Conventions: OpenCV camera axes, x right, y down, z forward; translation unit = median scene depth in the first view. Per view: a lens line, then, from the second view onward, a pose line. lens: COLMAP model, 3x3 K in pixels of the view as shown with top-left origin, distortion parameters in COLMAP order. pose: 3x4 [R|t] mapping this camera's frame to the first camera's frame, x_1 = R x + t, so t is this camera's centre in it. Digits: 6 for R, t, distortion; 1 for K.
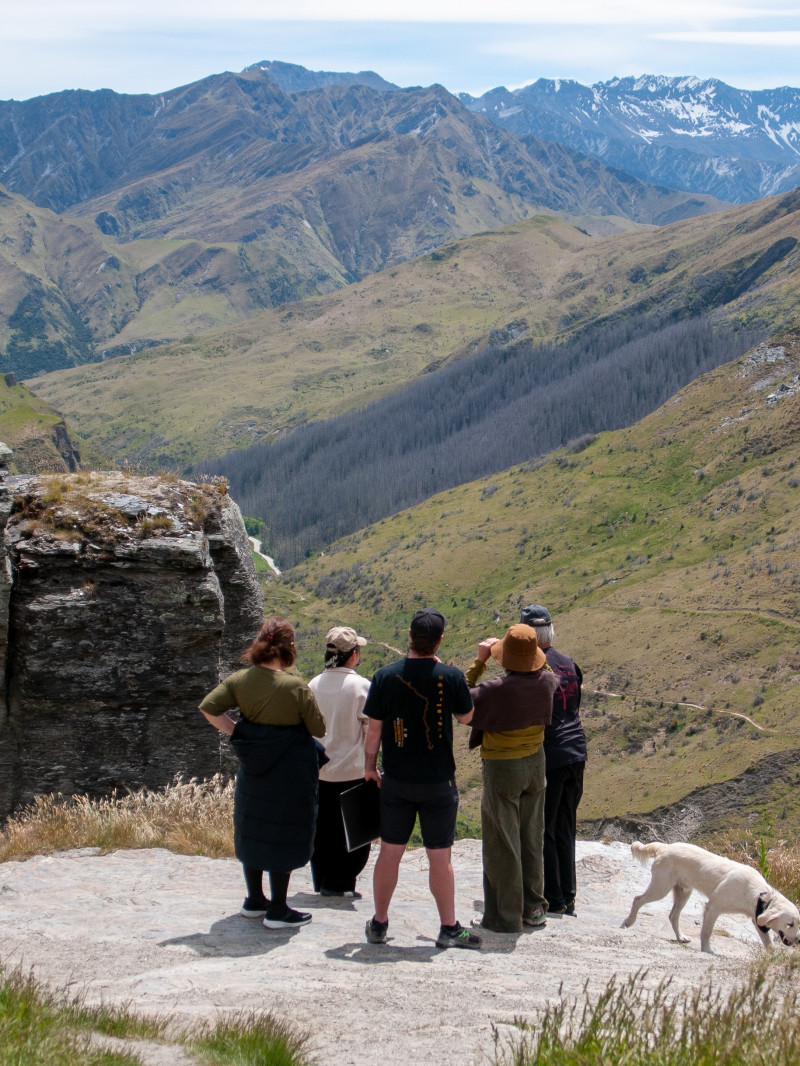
lens RADIAL K [[2216.2, 0, 400.0], [0, 2216.2, 533.0], [0, 0, 1]] dist [-0.005215, -0.457380]
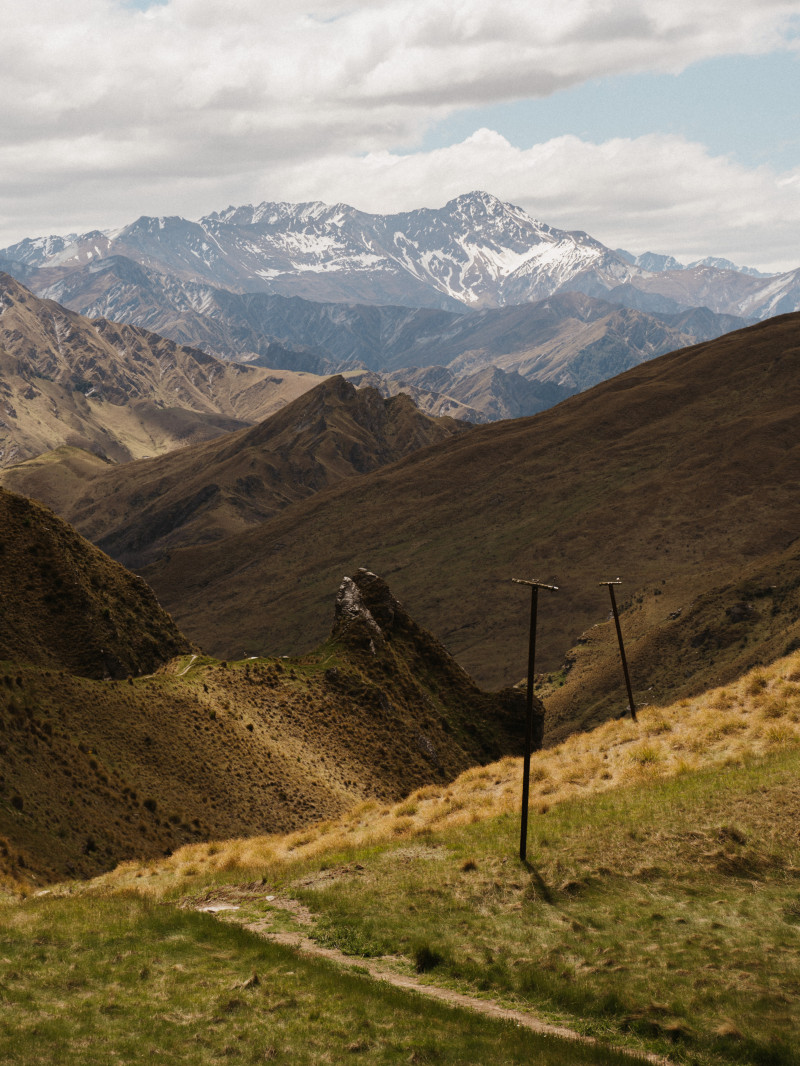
lens RADIAL K [[2216.2, 0, 400.0], [0, 2216.2, 533.0], [0, 0, 1]] dist [-0.005215, -0.457380]
pose [[0.980557, -0.054840, 0.188417, -0.009898], [0.070404, 0.994548, -0.076923, -0.003641], [-0.183172, 0.088693, 0.979072, 0.130653]]
